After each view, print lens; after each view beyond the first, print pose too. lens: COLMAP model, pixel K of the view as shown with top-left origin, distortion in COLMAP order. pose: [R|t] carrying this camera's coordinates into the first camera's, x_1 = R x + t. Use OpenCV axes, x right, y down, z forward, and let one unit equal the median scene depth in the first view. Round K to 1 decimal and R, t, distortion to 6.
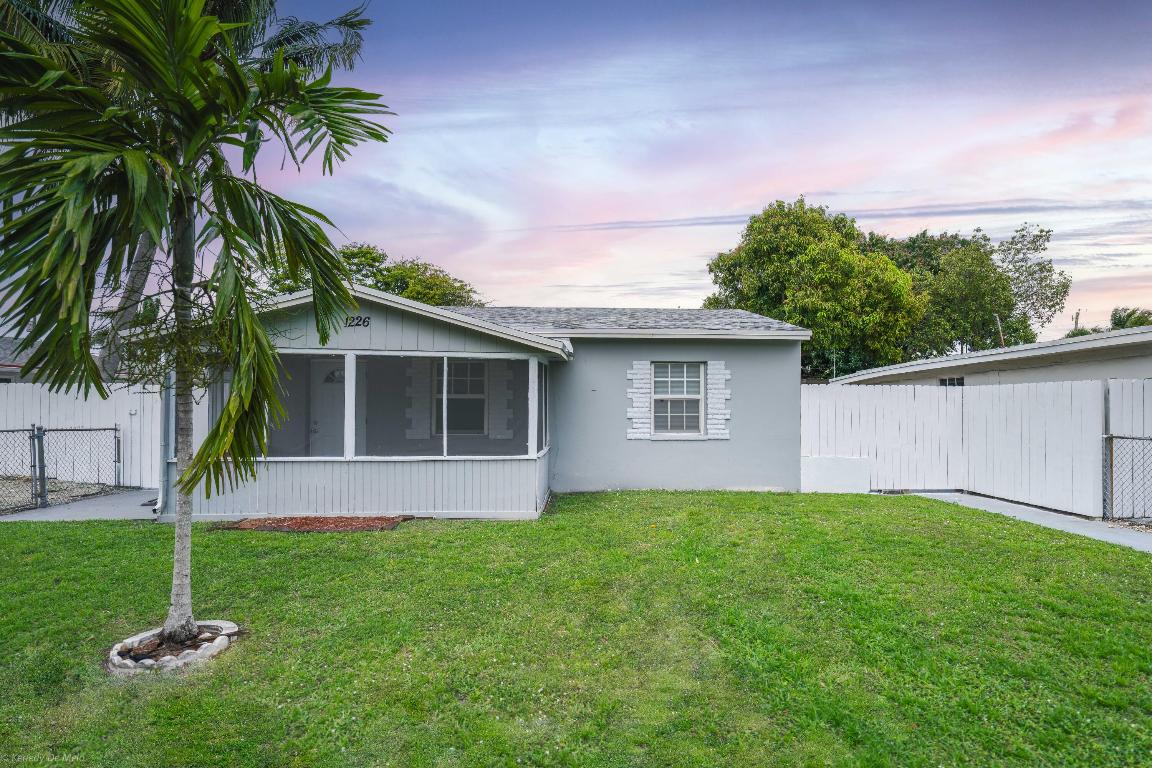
lens RADIAL K [[543.5, 0, 576.0], [0, 543.5, 384.0], [0, 0, 1]] dist [0.001122, 0.000315]
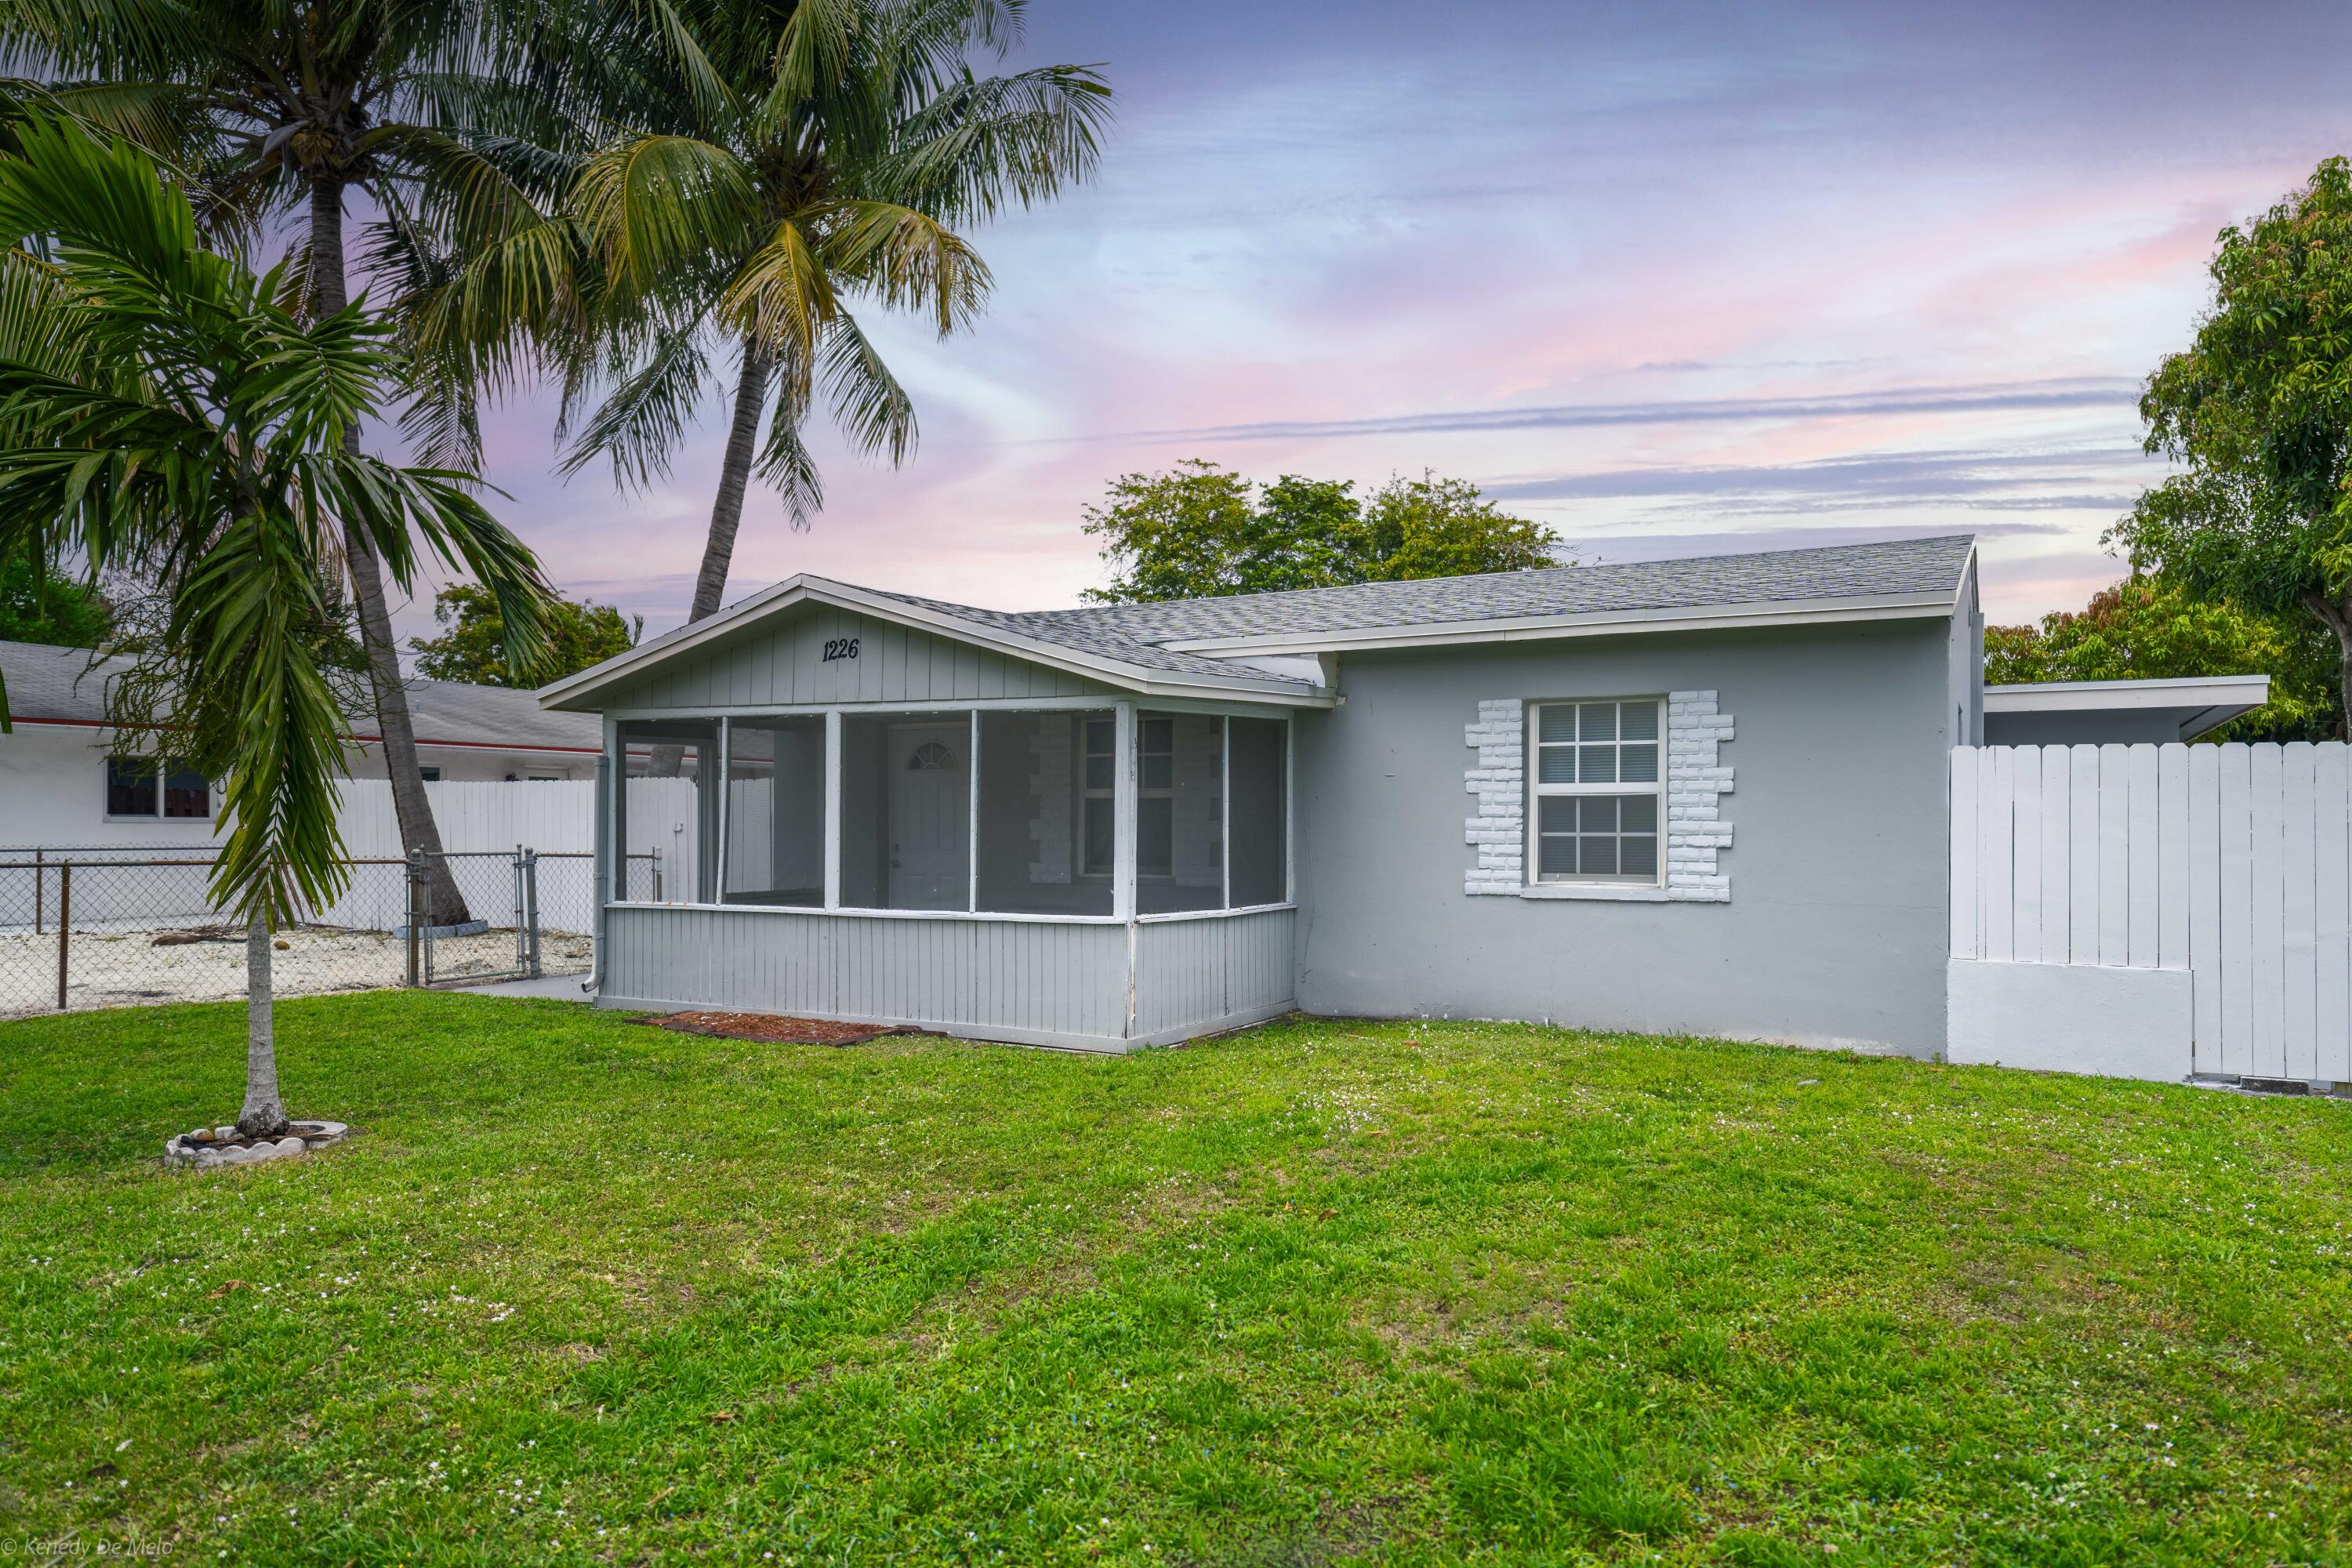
lens RADIAL K [[1325.3, 0, 1176.0], [0, 1325.3, 784.0], [0, 0, 1]] dist [0.001810, 0.000687]
pose [[0.874300, -0.013834, -0.485189, 0.390721], [0.017230, 0.999848, 0.002541, 0.013027], [0.485080, -0.010582, 0.874406, 0.031891]]
